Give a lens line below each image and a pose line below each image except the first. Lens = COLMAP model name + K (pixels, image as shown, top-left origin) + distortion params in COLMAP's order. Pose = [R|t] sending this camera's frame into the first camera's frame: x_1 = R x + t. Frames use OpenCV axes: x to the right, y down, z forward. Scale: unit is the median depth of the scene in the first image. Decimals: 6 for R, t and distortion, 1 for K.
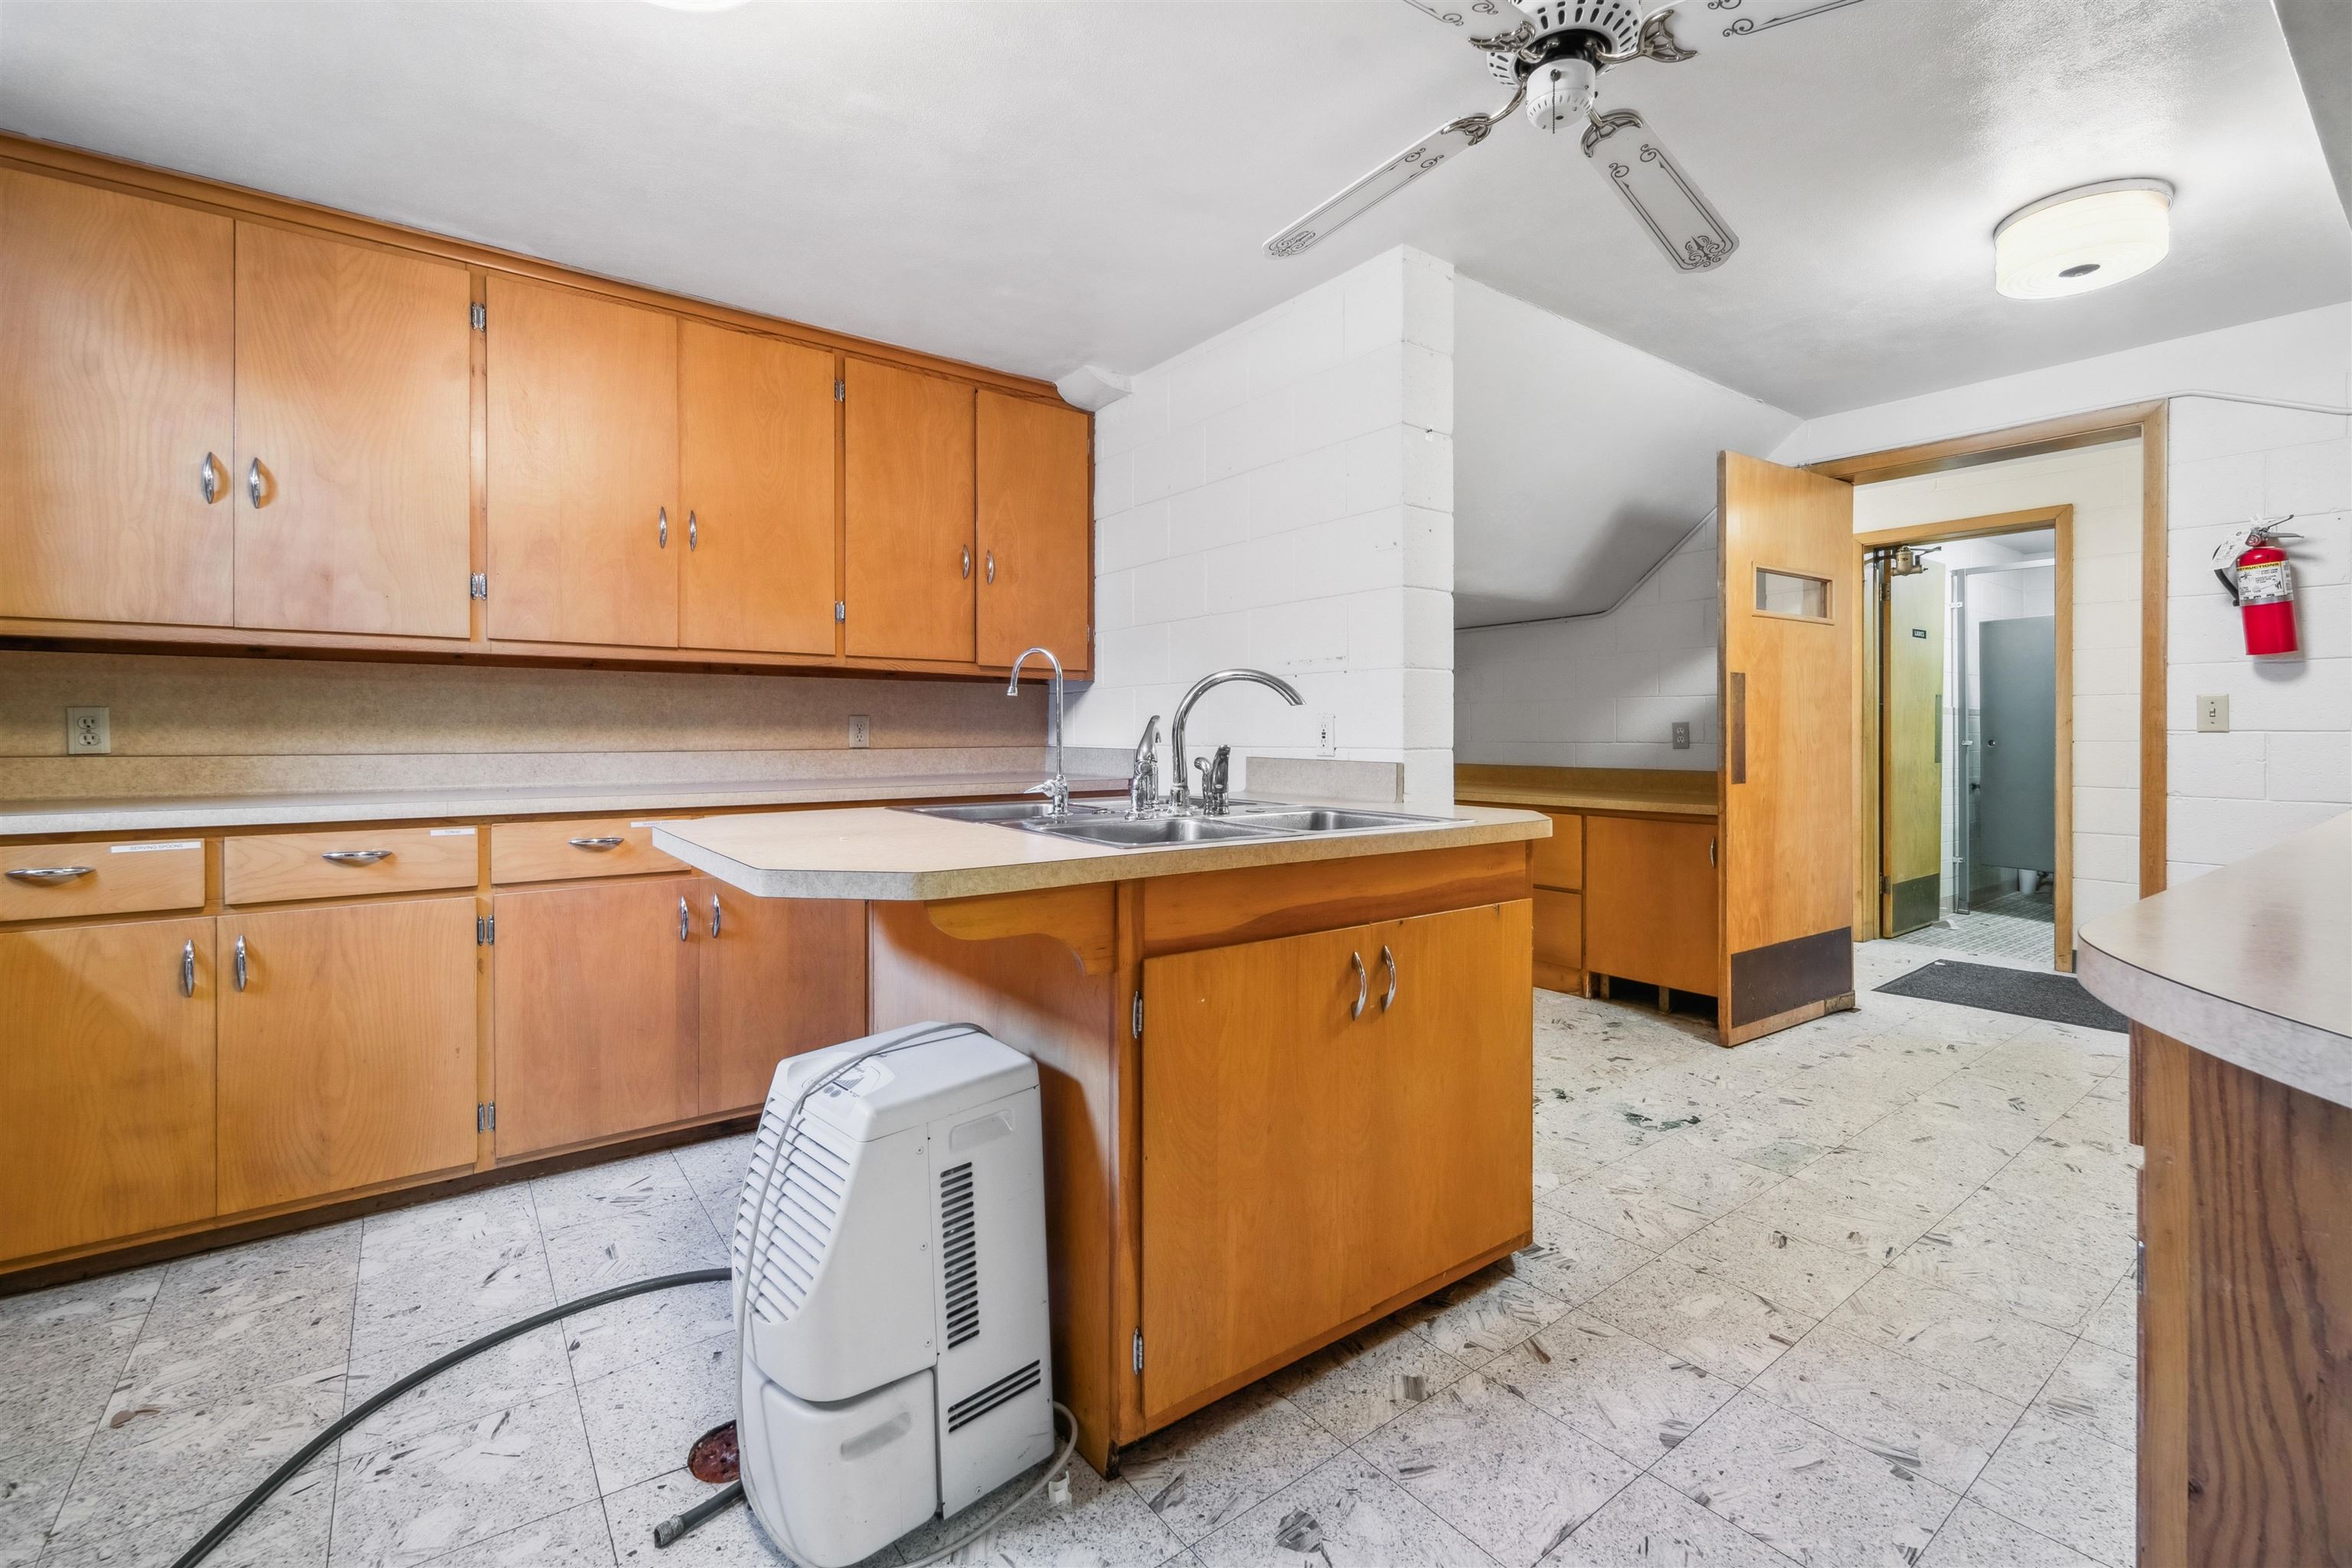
lens RADIAL K [[1015.0, 0, 1179.1], [0, 1015.0, 764.6], [0, 0, 1]] dist [0.004859, 0.000109]
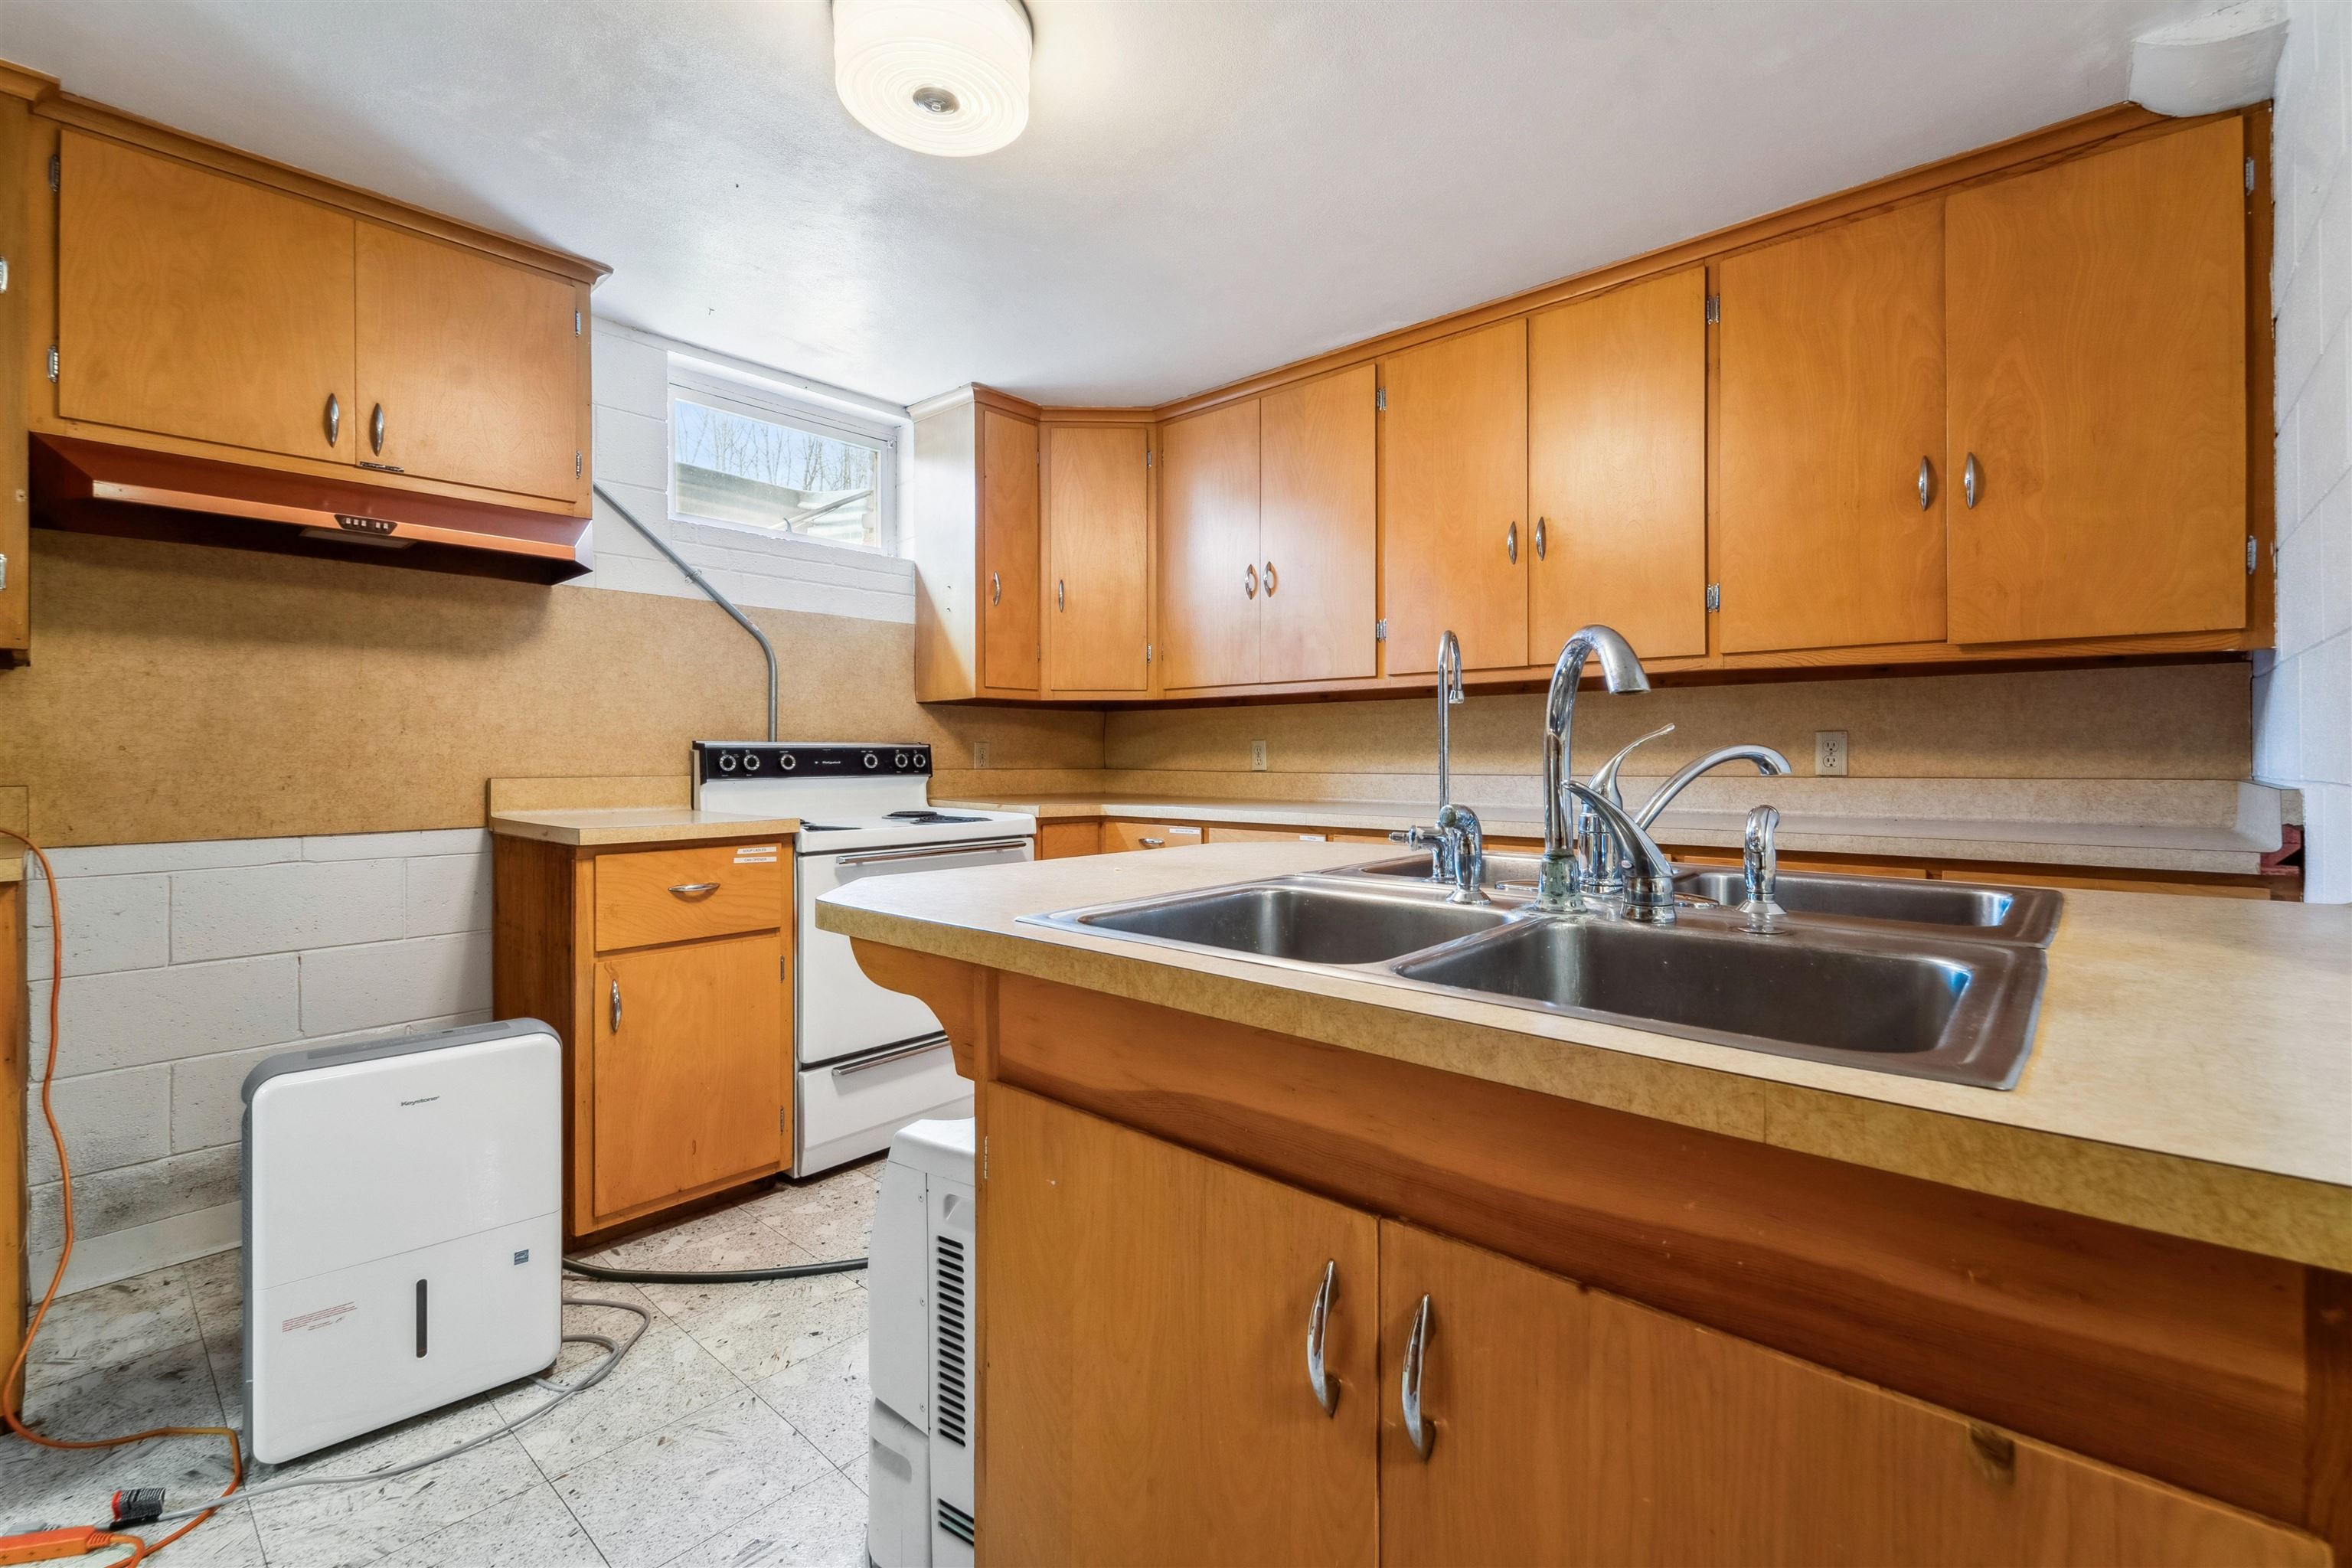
lens RADIAL K [[1015.0, 0, 1189.6], [0, 1015.0, 752.5], [0, 0, 1]] dist [0.004859, 0.000109]
pose [[0.211823, -0.002795, -0.977304, 0.328529], [-0.025275, 0.999646, -0.008337, -0.018010], [0.976981, 0.026468, 0.211677, 0.459419]]
